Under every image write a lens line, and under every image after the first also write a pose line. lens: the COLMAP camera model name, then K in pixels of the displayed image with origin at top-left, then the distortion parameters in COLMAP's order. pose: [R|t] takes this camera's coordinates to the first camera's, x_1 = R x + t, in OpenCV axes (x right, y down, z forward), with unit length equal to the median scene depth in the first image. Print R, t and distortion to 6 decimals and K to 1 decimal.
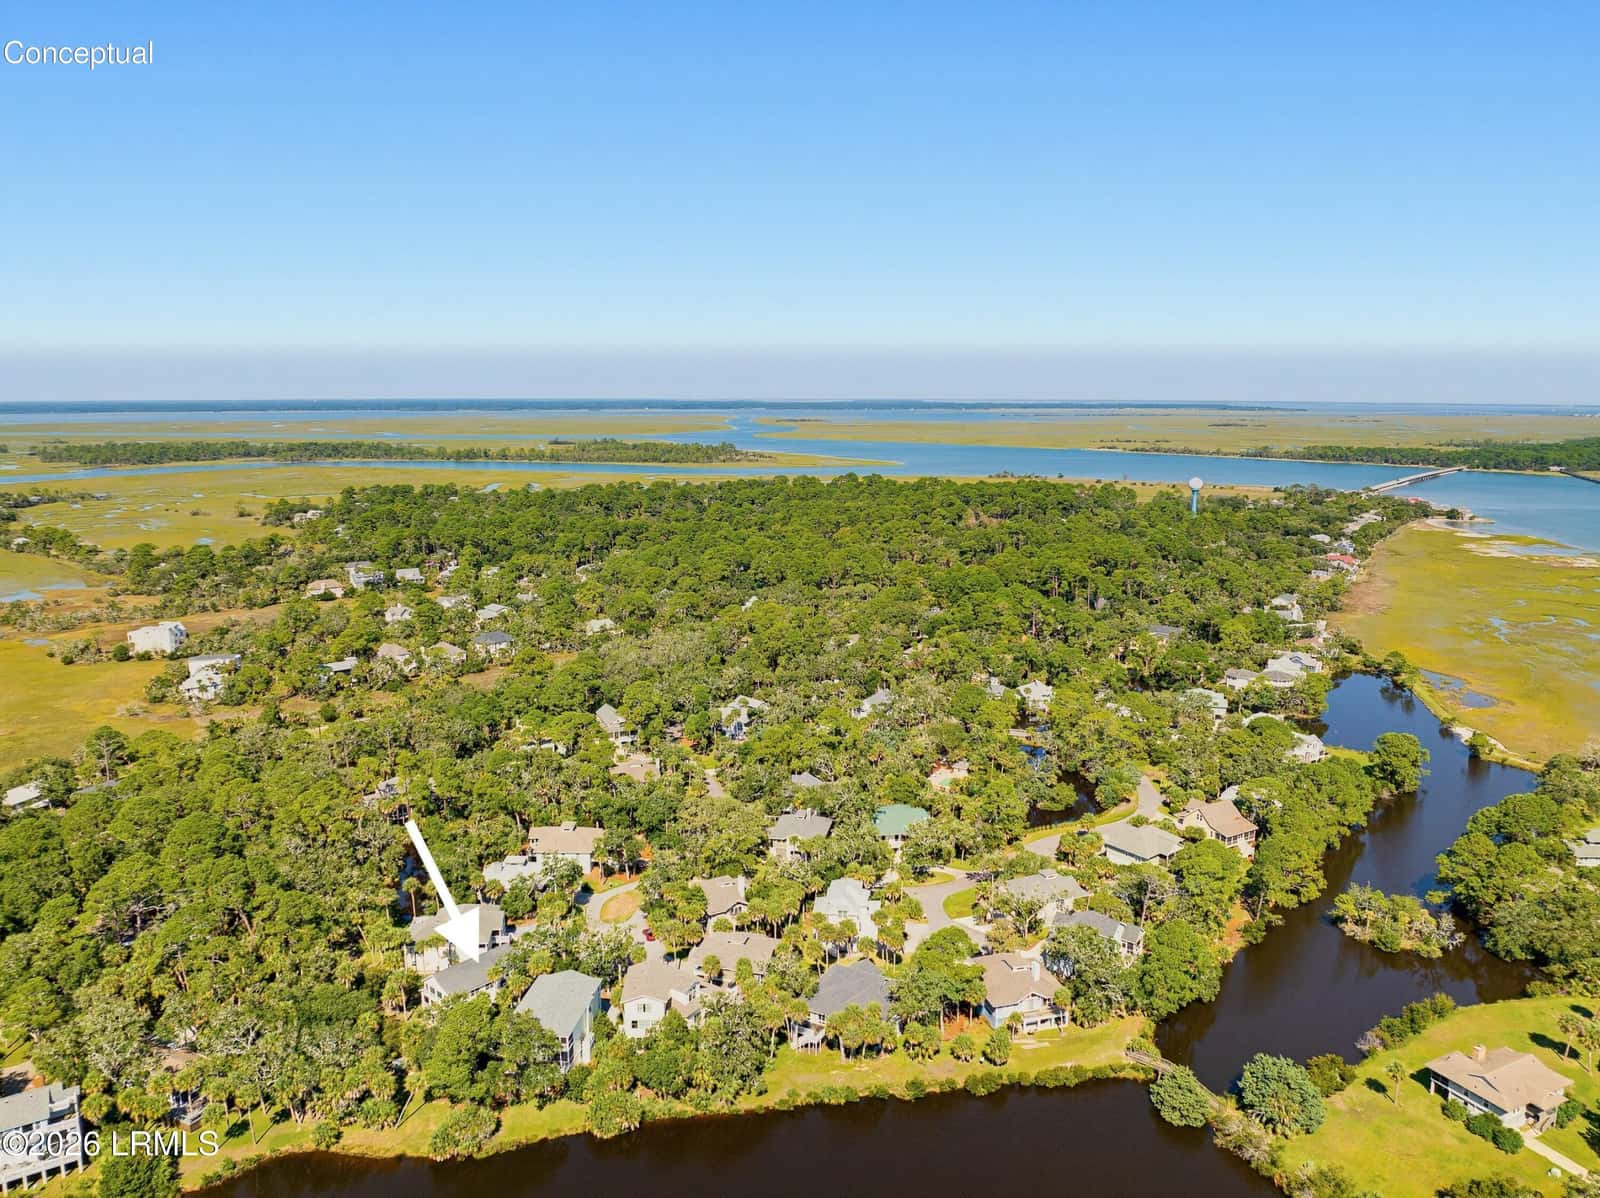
lens RADIAL K [[1124.8, 0, 800.0], [0, 1124.8, 599.0], [0, 0, 1]] dist [-0.039533, 0.008663]
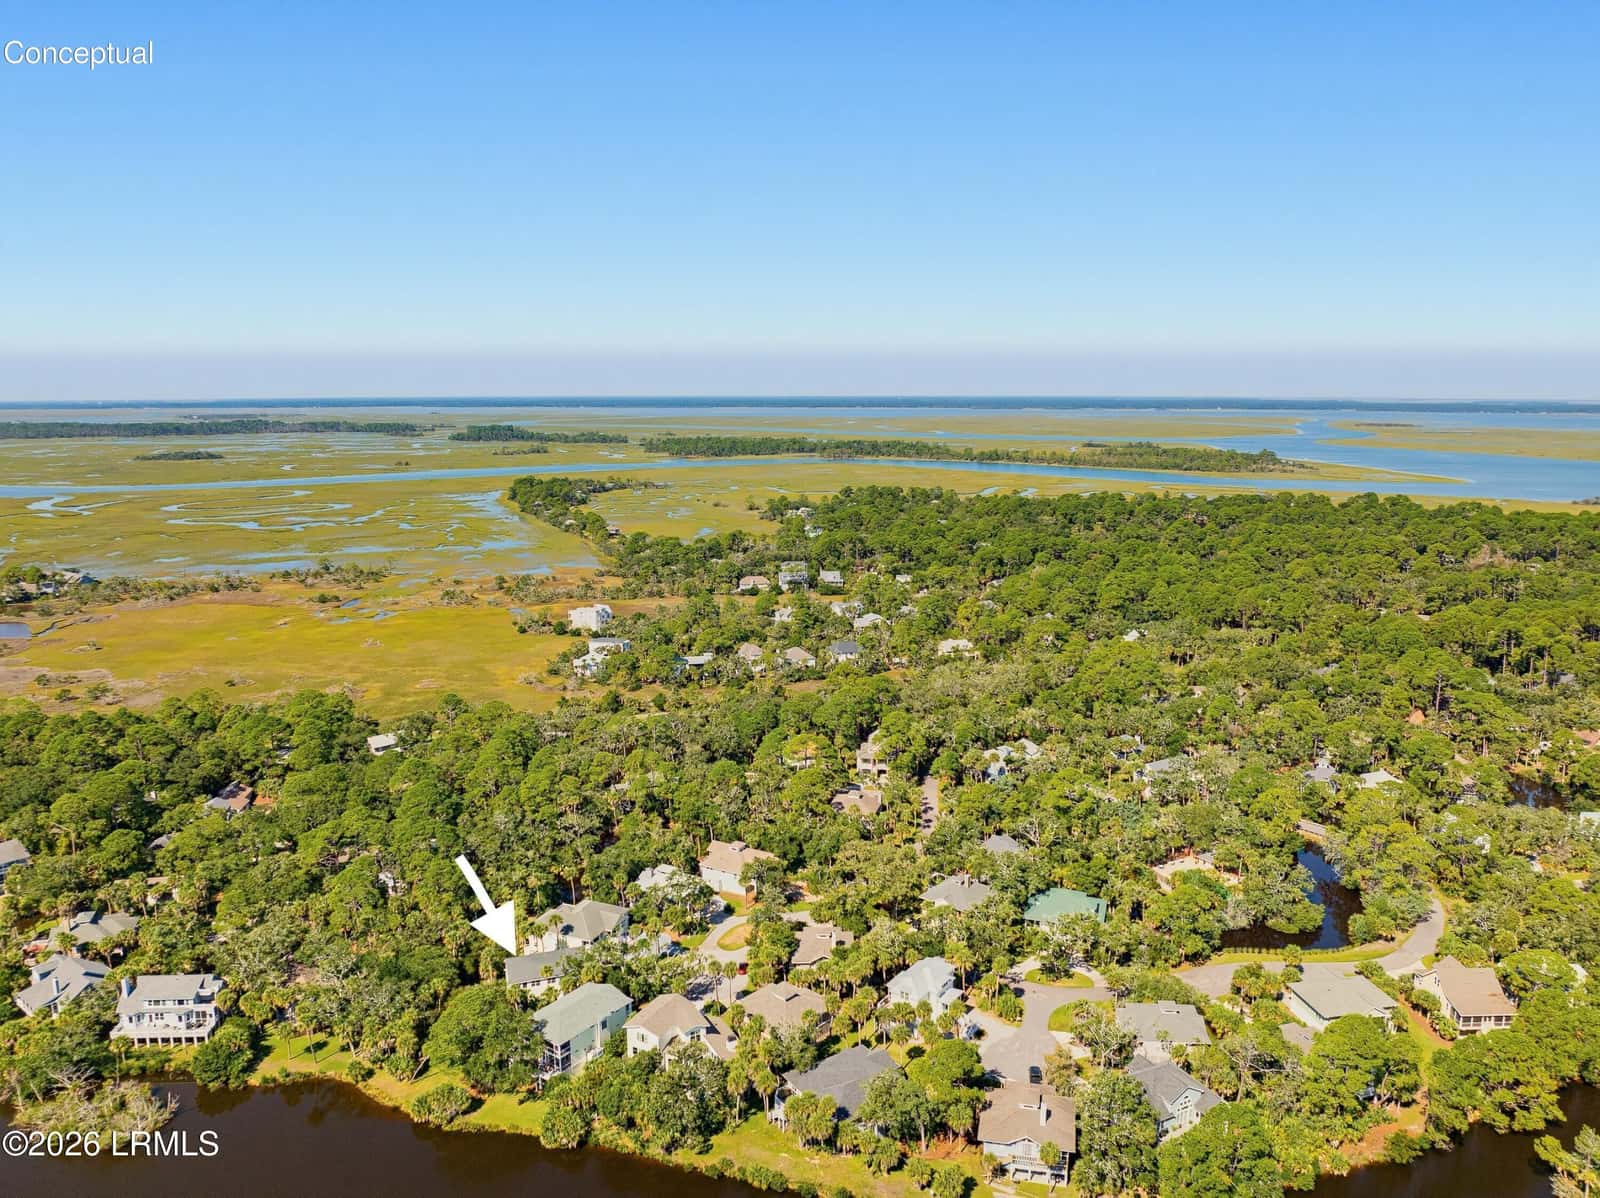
lens RADIAL K [[1123.2, 0, 800.0], [0, 1123.2, 599.0], [0, 0, 1]] dist [-0.037856, -0.000337]
pose [[0.877552, 0.084322, -0.472009, 0.132472], [-0.083048, 0.996267, 0.023577, -0.023374], [0.472235, 0.018509, 0.881278, 0.042749]]
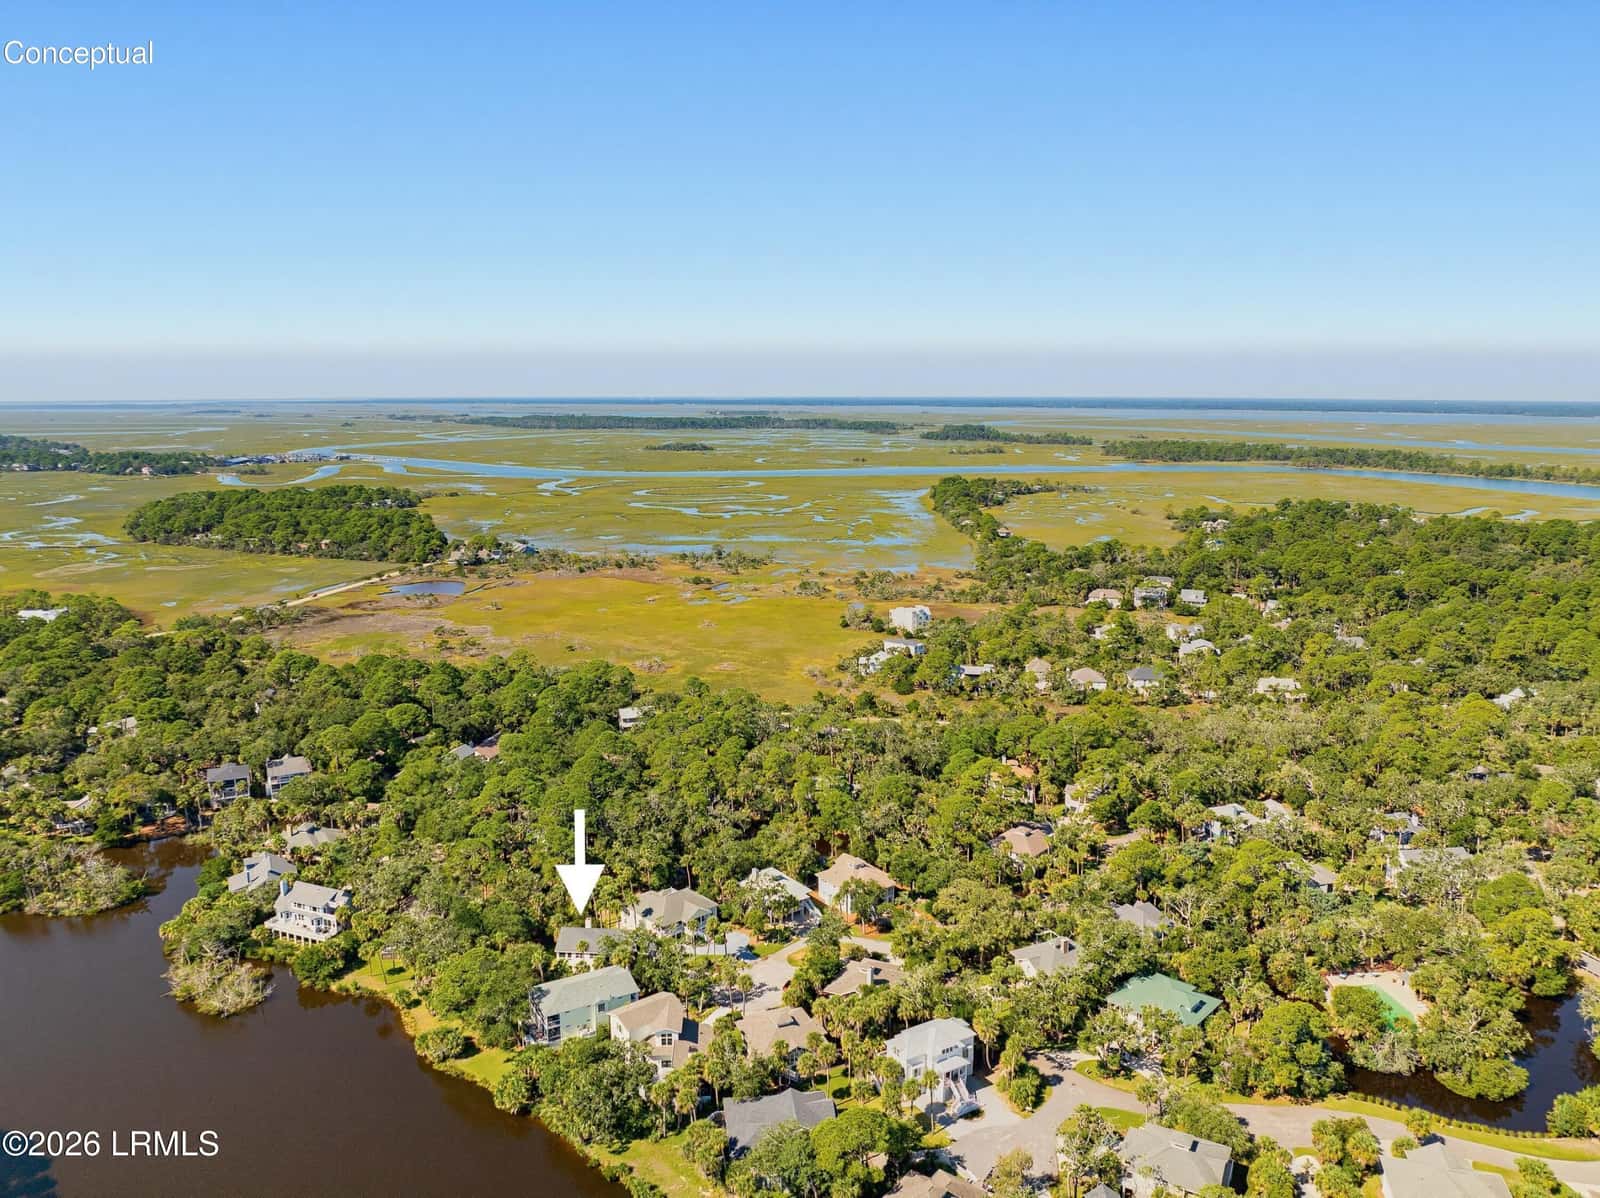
lens RADIAL K [[1123.2, 0, 800.0], [0, 1123.2, 599.0], [0, 0, 1]] dist [-0.037856, -0.000337]
pose [[0.593217, 0.143363, -0.792175, 0.220432], [-0.142386, 0.987187, 0.072030, -0.040542], [0.792351, 0.070065, 0.606028, 0.138318]]
